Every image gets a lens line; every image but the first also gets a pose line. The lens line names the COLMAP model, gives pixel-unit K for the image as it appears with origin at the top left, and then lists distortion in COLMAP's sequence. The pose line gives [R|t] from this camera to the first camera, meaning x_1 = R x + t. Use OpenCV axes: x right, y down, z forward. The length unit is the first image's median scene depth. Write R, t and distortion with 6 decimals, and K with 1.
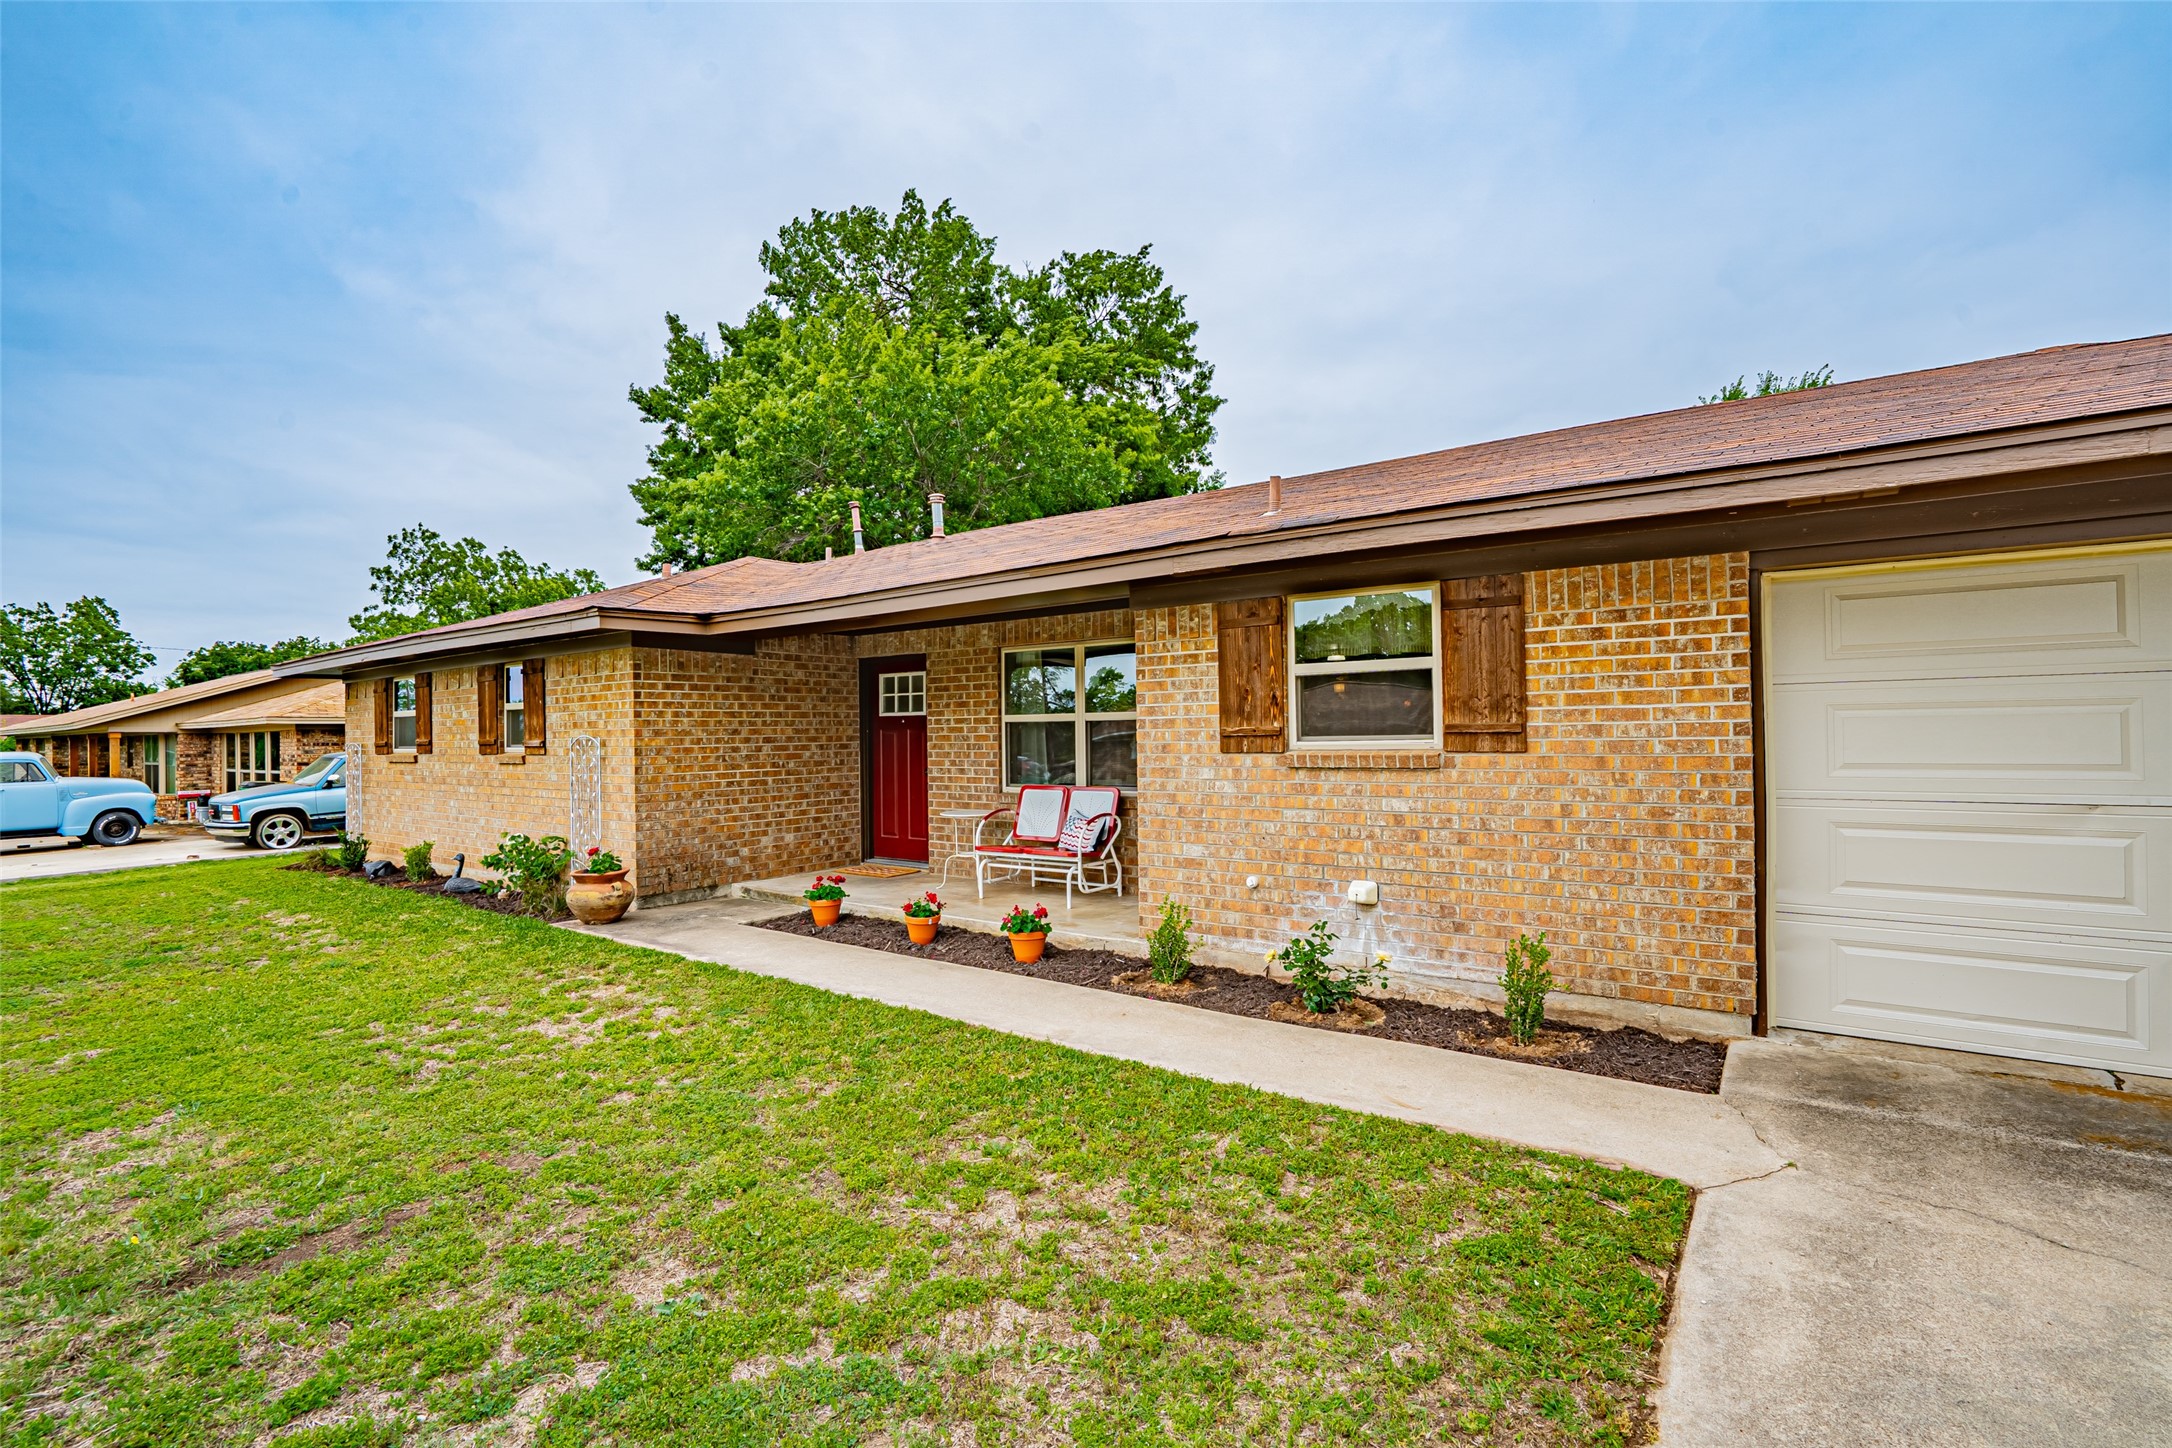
lens RADIAL K [[1004.8, 0, 1104.8], [0, 1004.8, 722.6], [0, 0, 1]] dist [-0.044628, 0.014540]
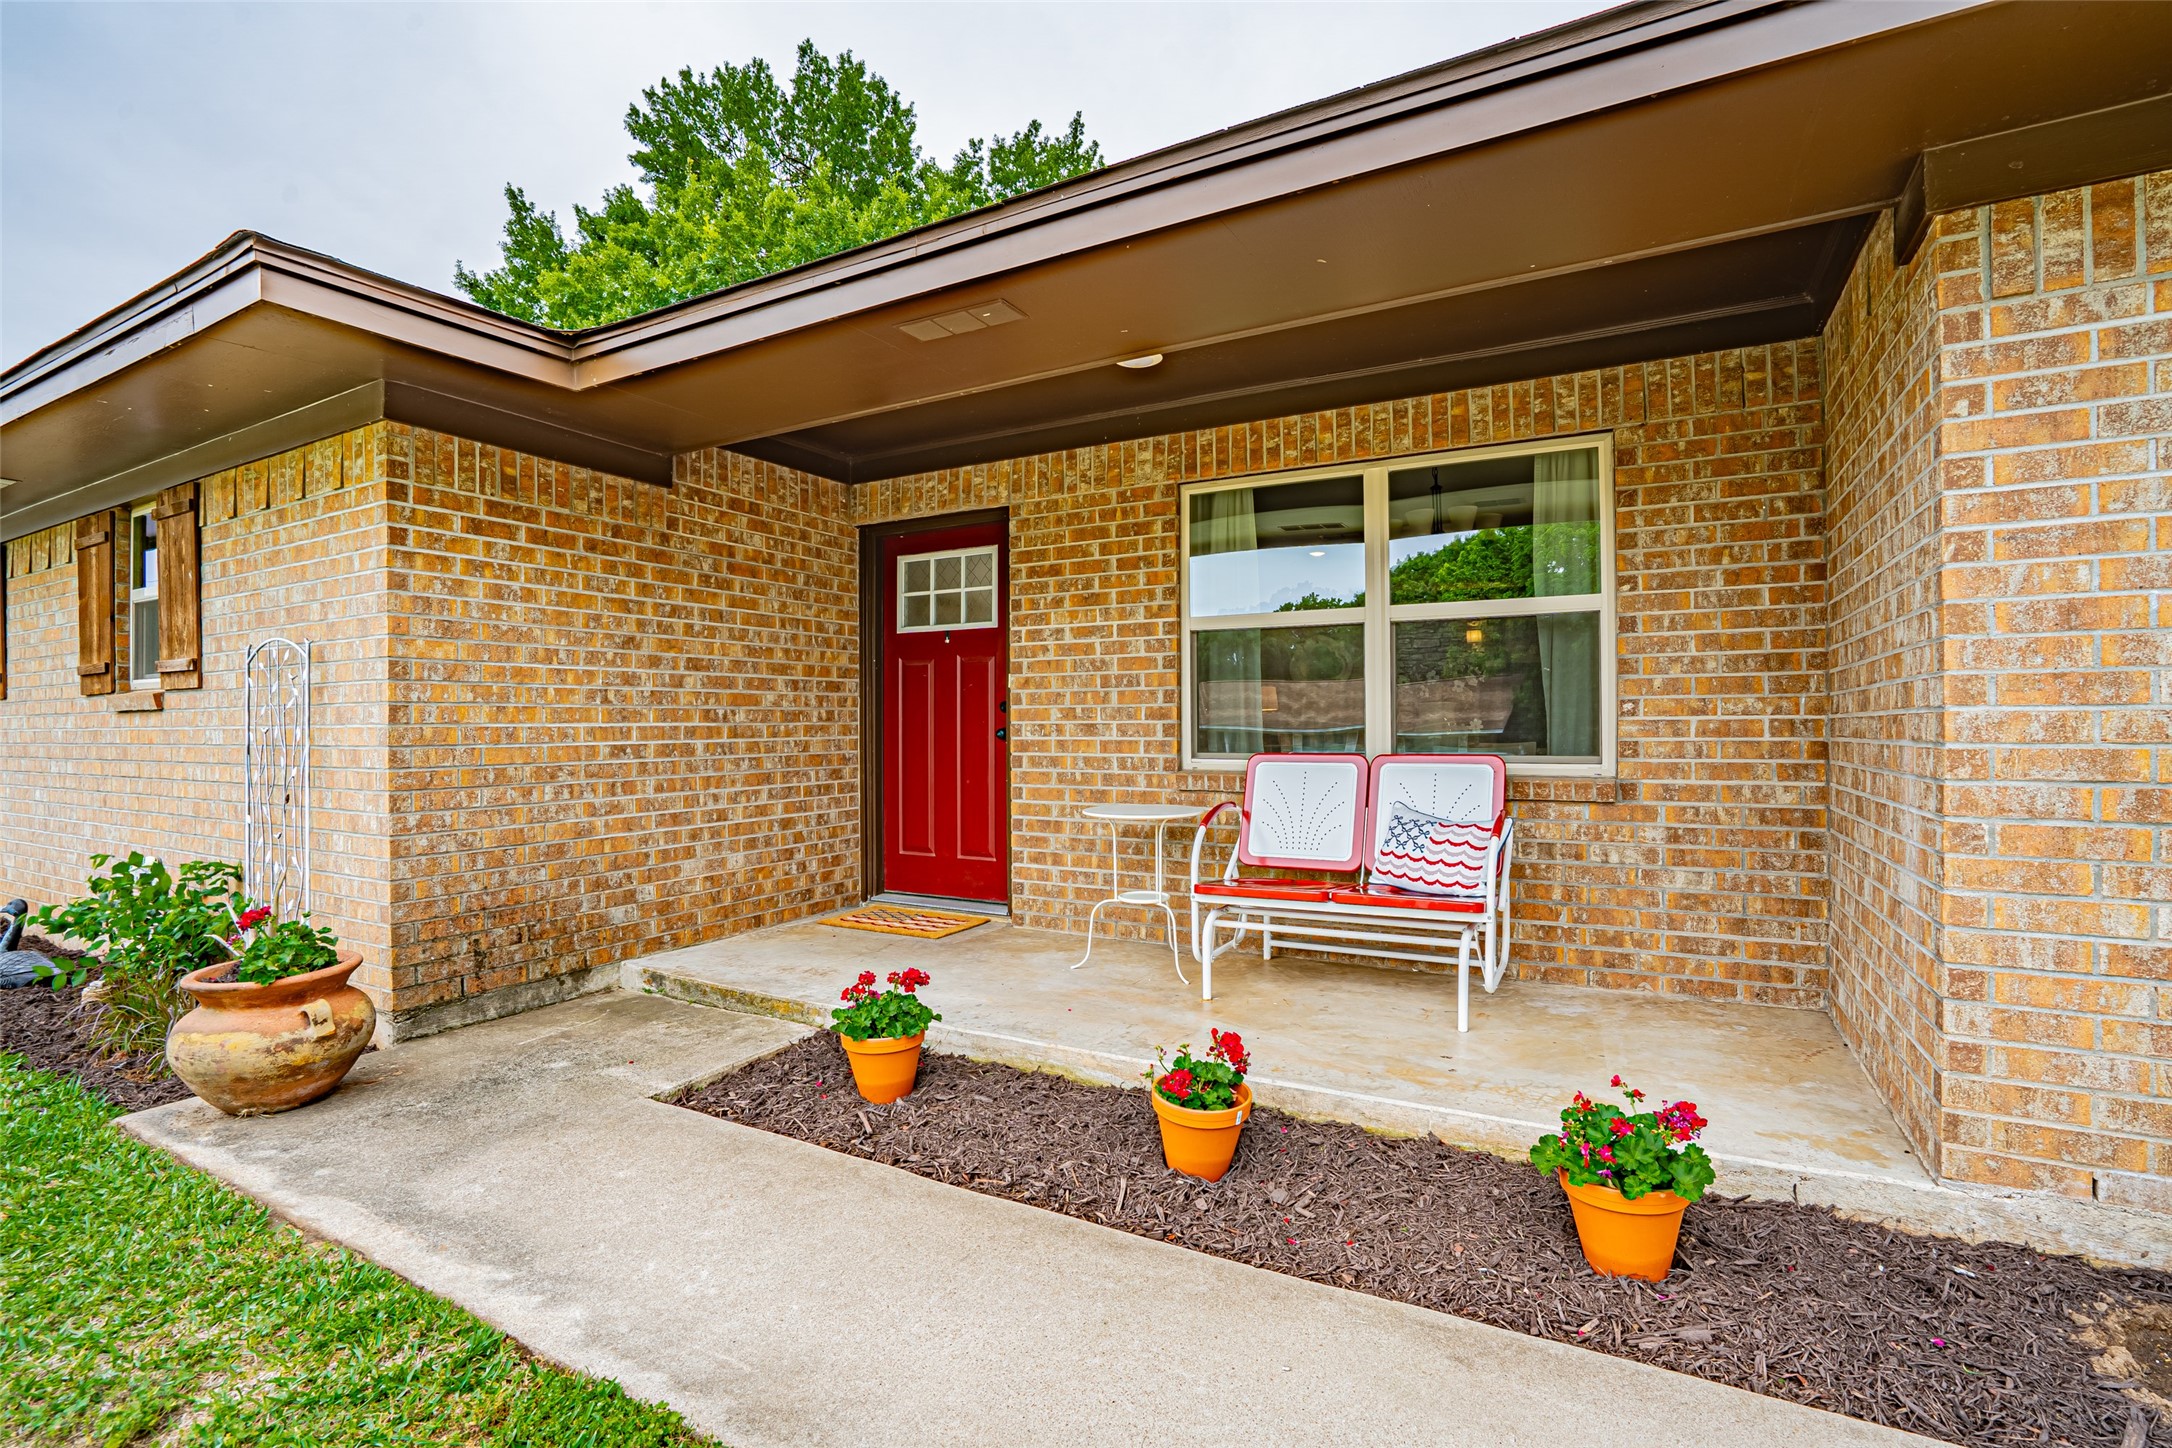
lens RADIAL K [[1004.8, 0, 1104.8], [0, 1004.8, 722.6], [0, 0, 1]] dist [-0.044628, 0.014540]
pose [[0.991658, 0.007329, 0.128692, -0.202768], [-0.008148, 0.999950, 0.005837, 0.042268], [-0.128642, -0.006837, 0.991667, 0.492296]]
